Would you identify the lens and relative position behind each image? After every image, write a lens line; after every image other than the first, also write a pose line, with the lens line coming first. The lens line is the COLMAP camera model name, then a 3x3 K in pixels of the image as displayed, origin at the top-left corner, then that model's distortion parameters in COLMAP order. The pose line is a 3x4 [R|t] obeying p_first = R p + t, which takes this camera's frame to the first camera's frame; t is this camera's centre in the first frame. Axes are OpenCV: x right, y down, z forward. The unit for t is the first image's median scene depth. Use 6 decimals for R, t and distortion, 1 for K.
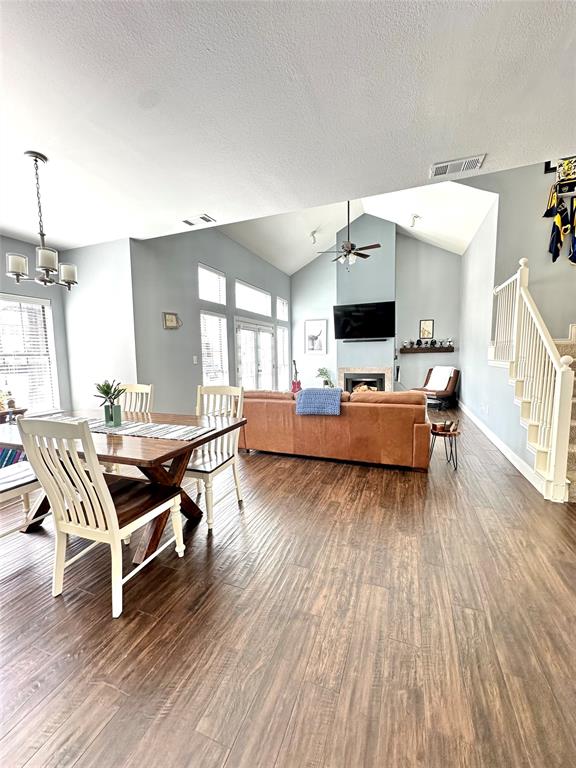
lens RADIAL K [[307.9, 0, 289.3], [0, 307.9, 383.2], [0, 0, 1]] dist [-0.009470, 0.000779]
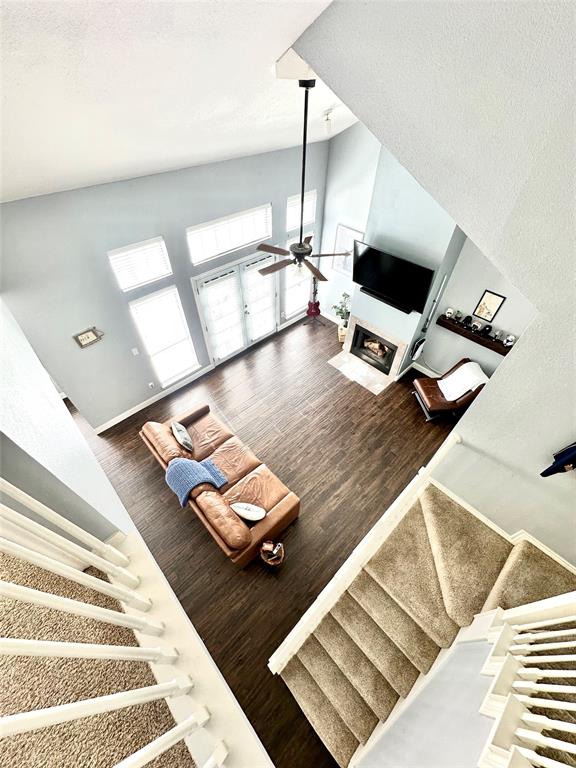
lens RADIAL K [[307.9, 0, 289.5], [0, 307.9, 382.1], [0, 0, 1]] dist [-0.009470, 0.000779]
pose [[0.899649, 0.336276, -0.278477, 0.265912], [-0.064764, 0.733536, 0.676558, -0.404955], [0.431784, -0.590630, 0.681703, 0.256147]]
